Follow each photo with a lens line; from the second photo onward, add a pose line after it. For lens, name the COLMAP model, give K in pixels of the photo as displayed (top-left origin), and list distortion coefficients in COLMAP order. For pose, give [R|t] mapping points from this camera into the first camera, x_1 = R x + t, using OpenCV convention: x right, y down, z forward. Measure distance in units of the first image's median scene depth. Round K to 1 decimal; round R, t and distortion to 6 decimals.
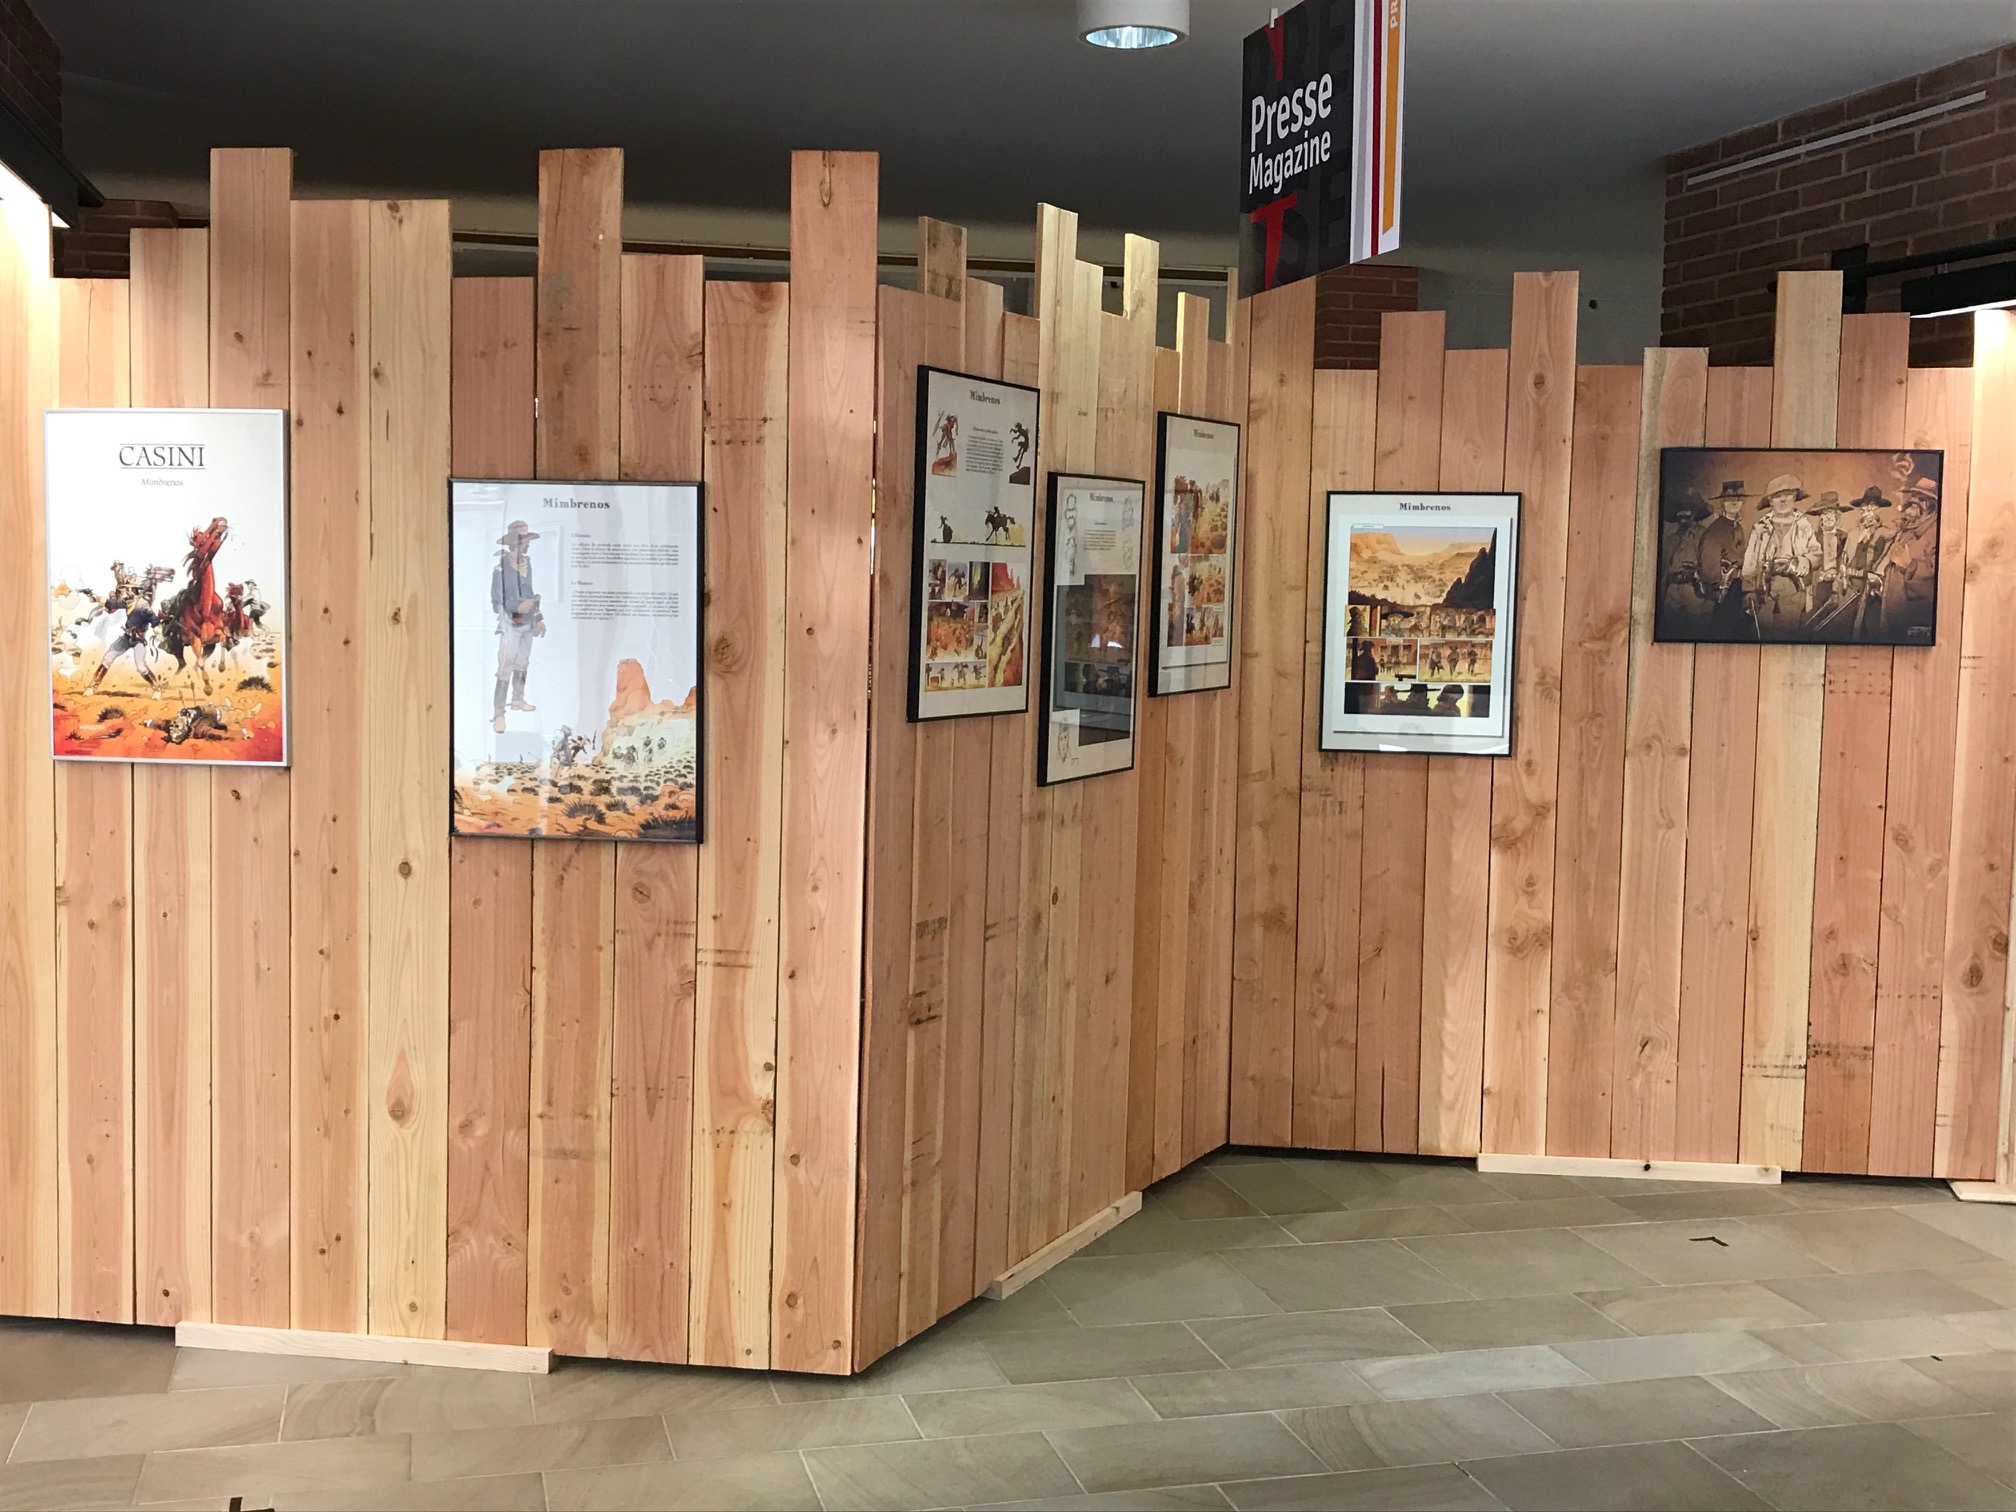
lens RADIAL K [[2276.5, 0, 1008.0], [0, 2276.5, 756.0], [0, 0, 1]] dist [0.117613, -0.318715]
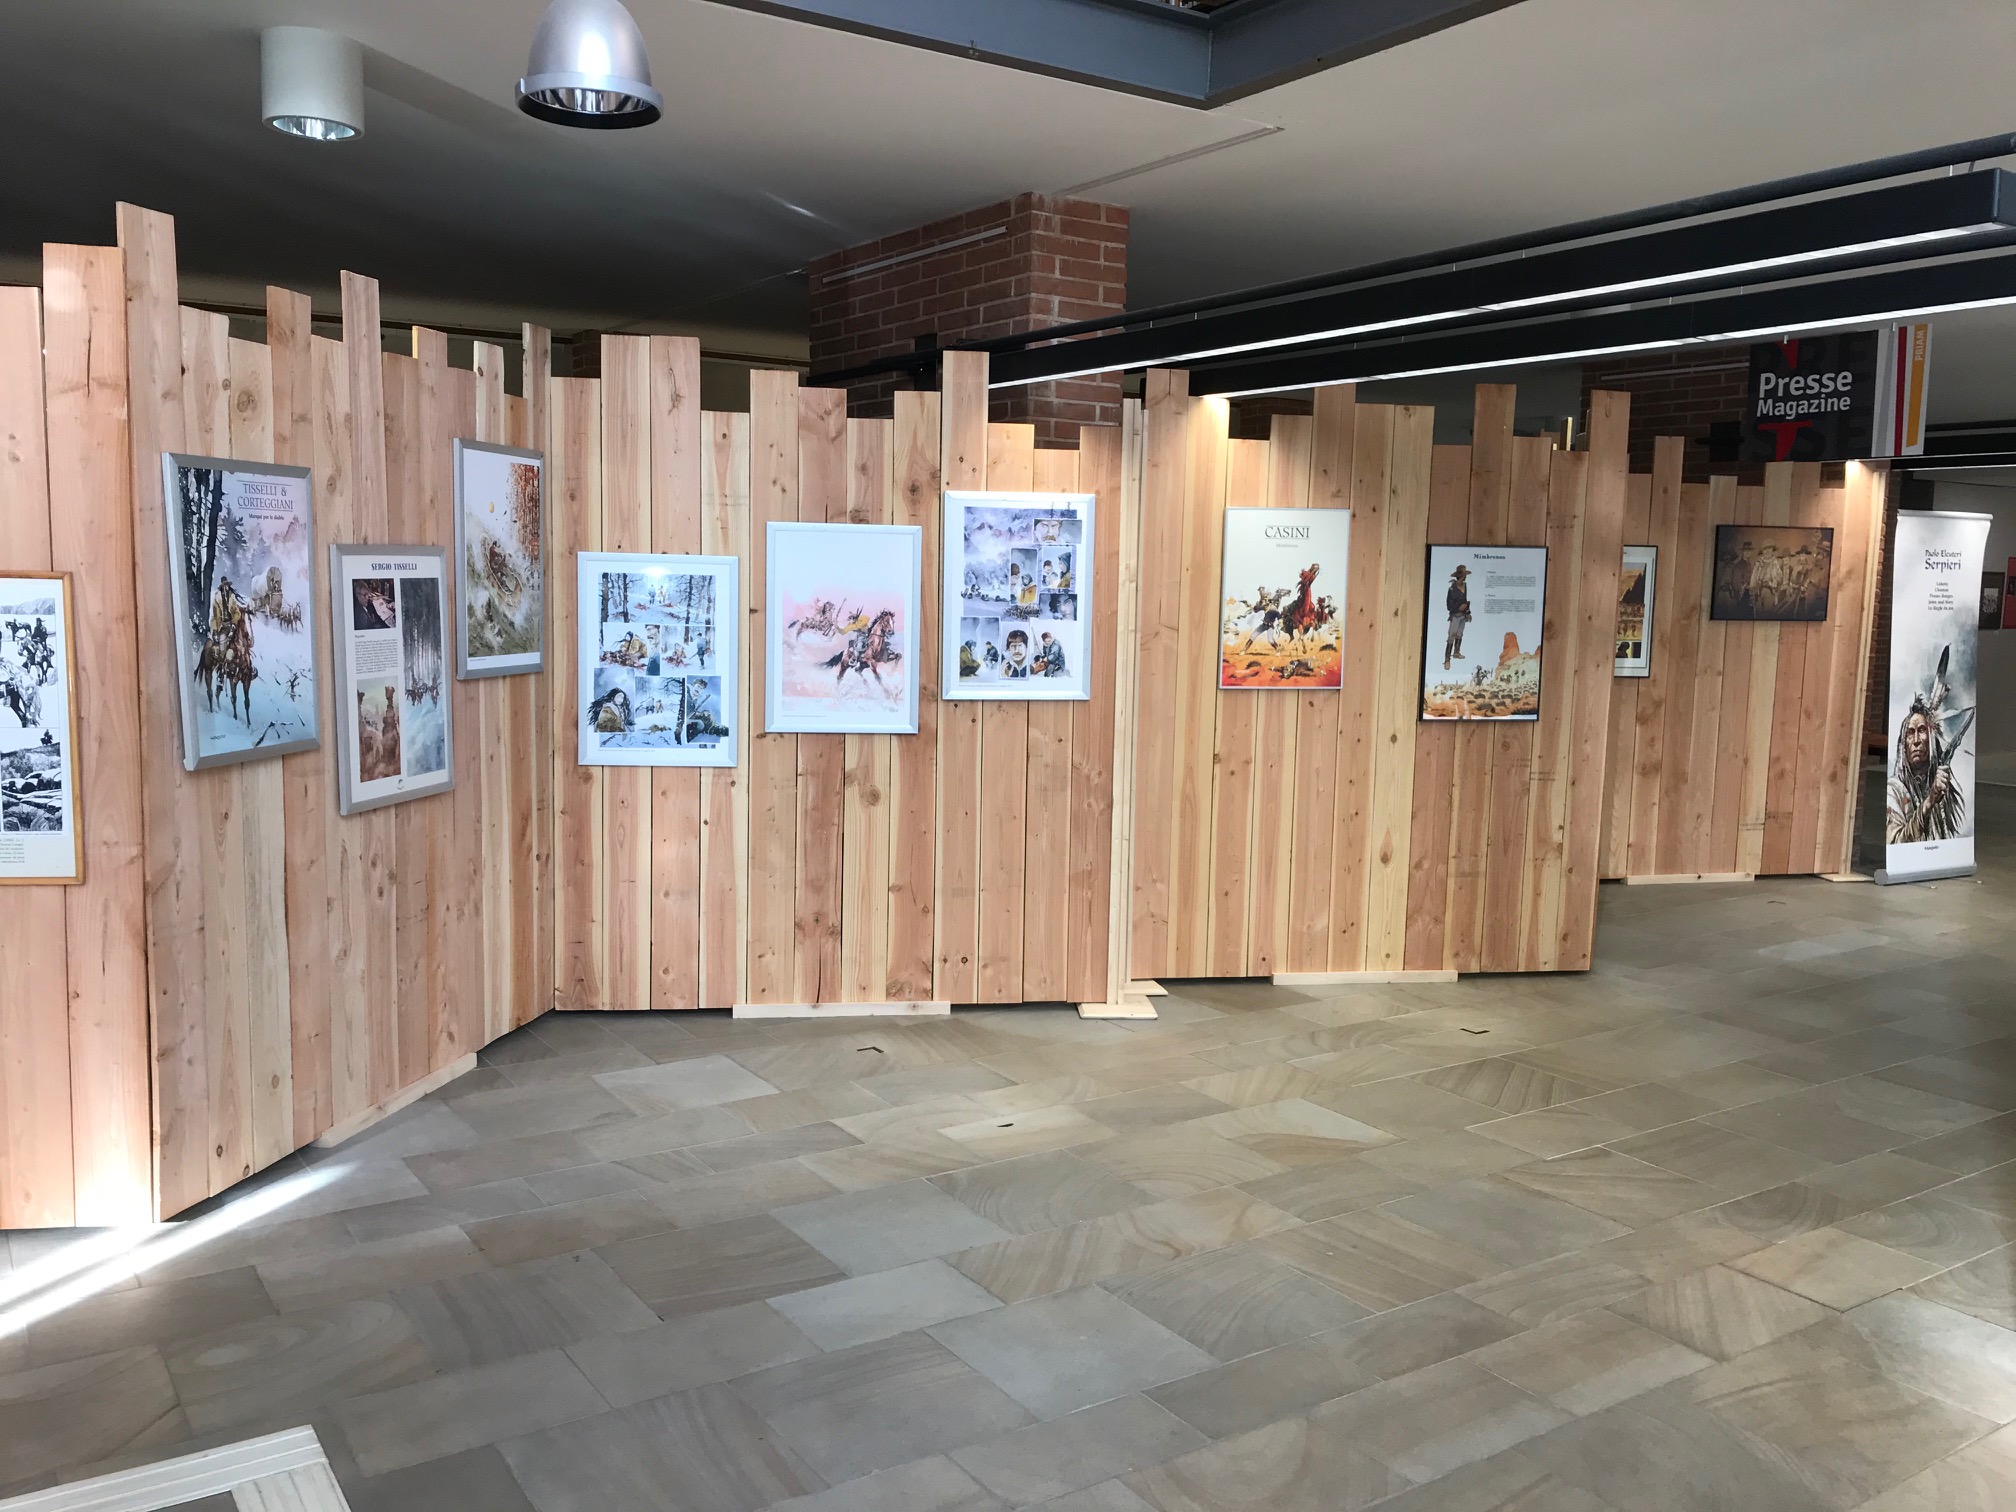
lens RADIAL K [[1616.7, 0, 1008.0], [0, 1616.7, 756.0], [0, 0, 1]] dist [0.116116, -0.203840]
pose [[0.945408, -0.034036, 0.324106, -1.041917], [0.023412, 0.999055, 0.036624, 0.004394], [-0.325046, -0.027036, 0.945312, -0.241341]]
